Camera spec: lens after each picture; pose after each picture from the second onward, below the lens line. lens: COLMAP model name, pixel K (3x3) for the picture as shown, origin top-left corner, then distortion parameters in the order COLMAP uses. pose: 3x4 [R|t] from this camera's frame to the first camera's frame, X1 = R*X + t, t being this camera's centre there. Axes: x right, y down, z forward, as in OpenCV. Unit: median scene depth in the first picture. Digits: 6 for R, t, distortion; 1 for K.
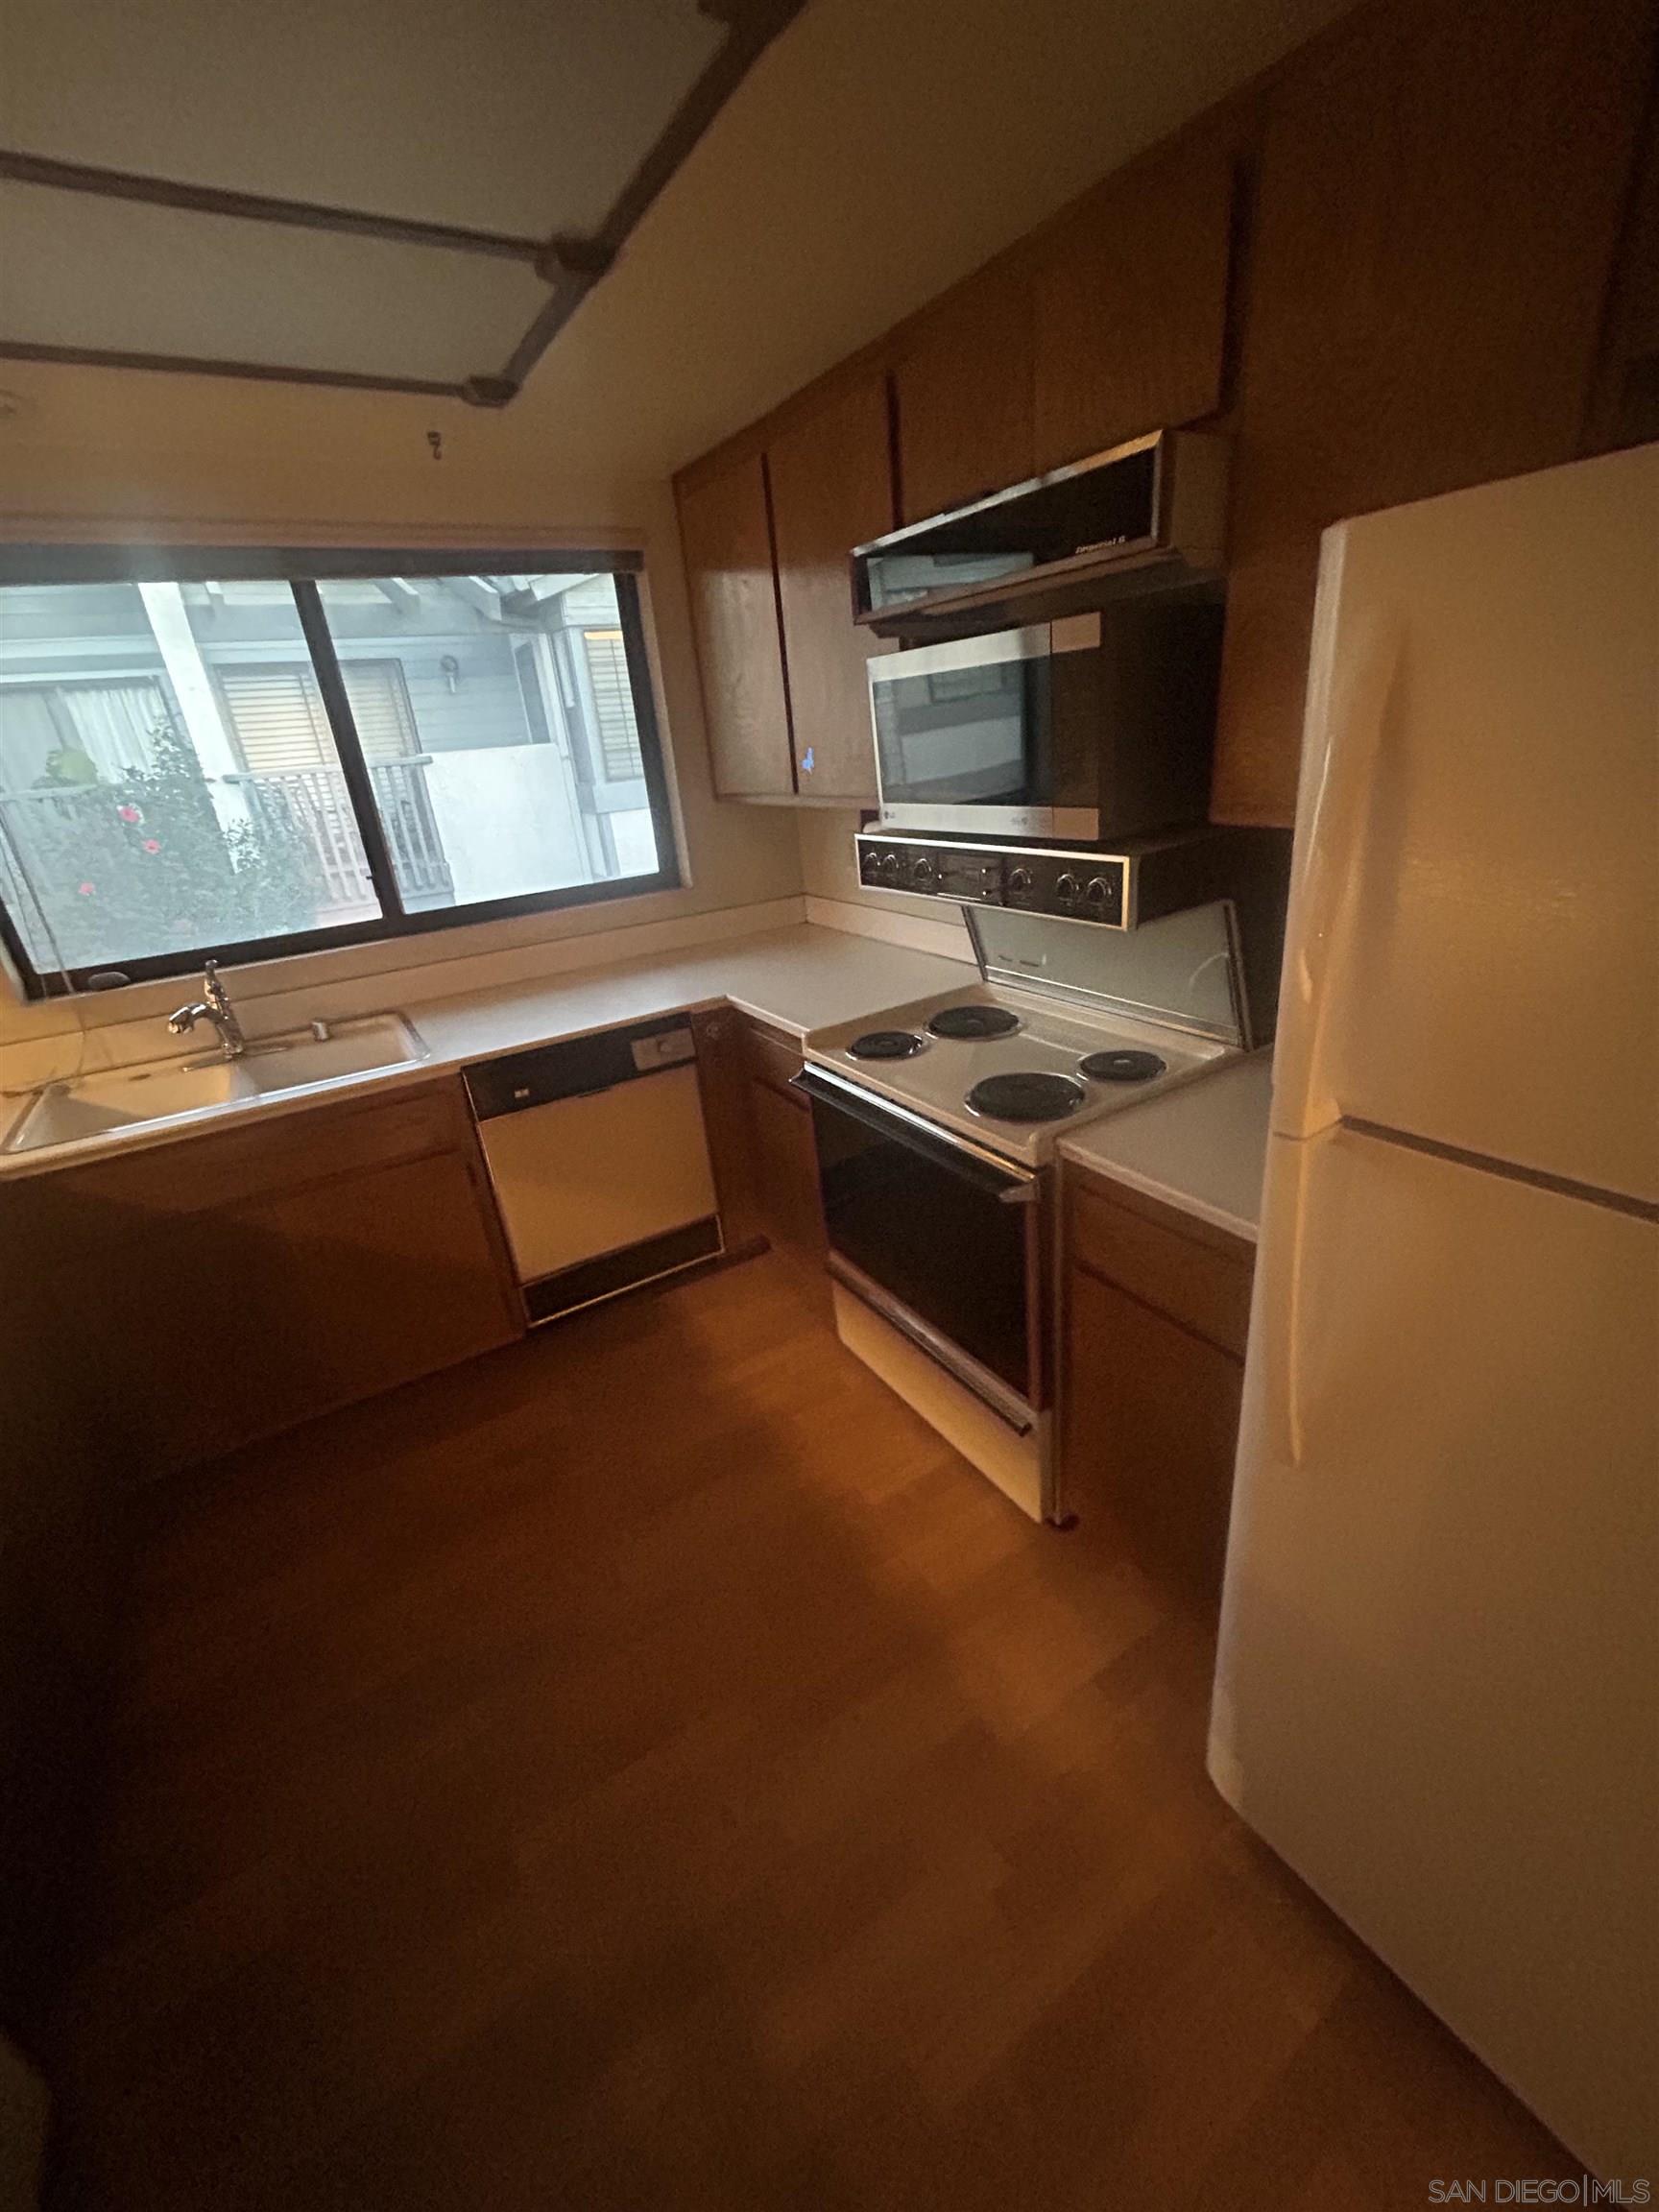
lens RADIAL K [[890.6, 0, 834.3], [0, 890.6, 1101.3], [0, 0, 1]] dist [0.001113, 0.000413]
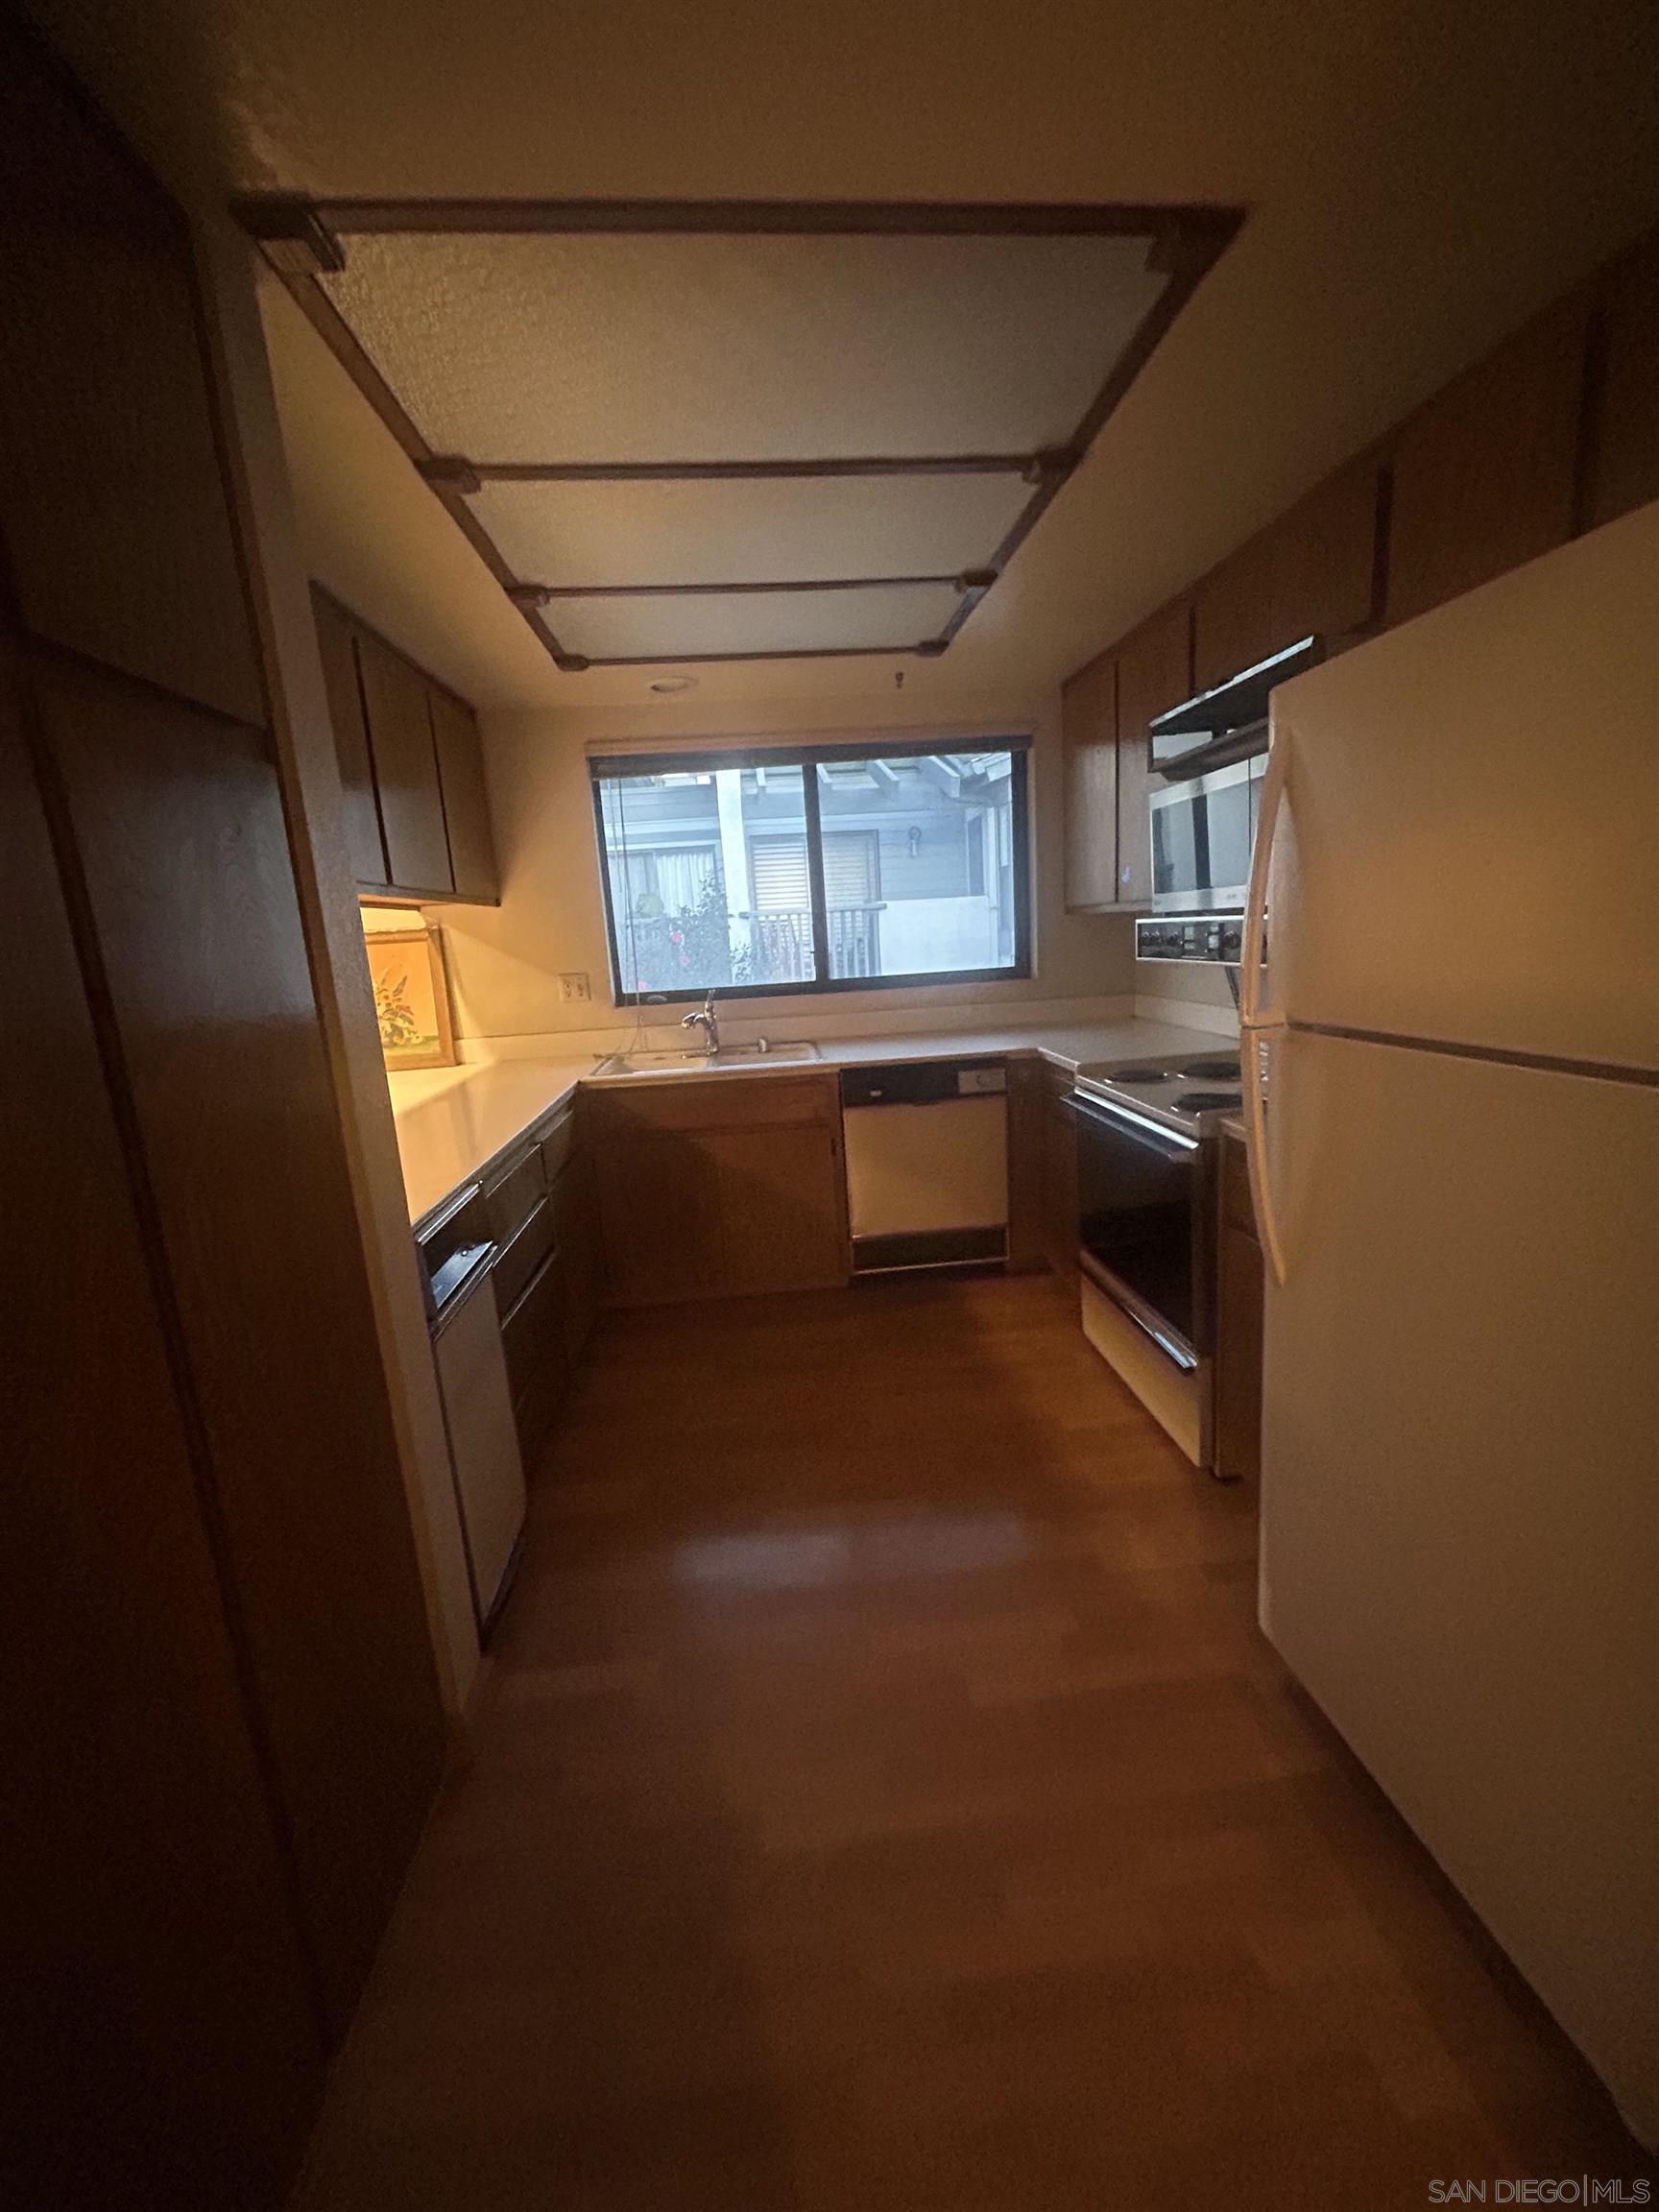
lens RADIAL K [[890.6, 0, 830.3], [0, 890.6, 1102.9], [0, 0, 1]] dist [0.001113, 0.000413]
pose [[0.890236, 0.118128, -0.439916, 0.189215], [-0.190564, 0.973793, -0.124148, 0.177323], [0.413722, 0.194353, 0.889416, -0.257906]]
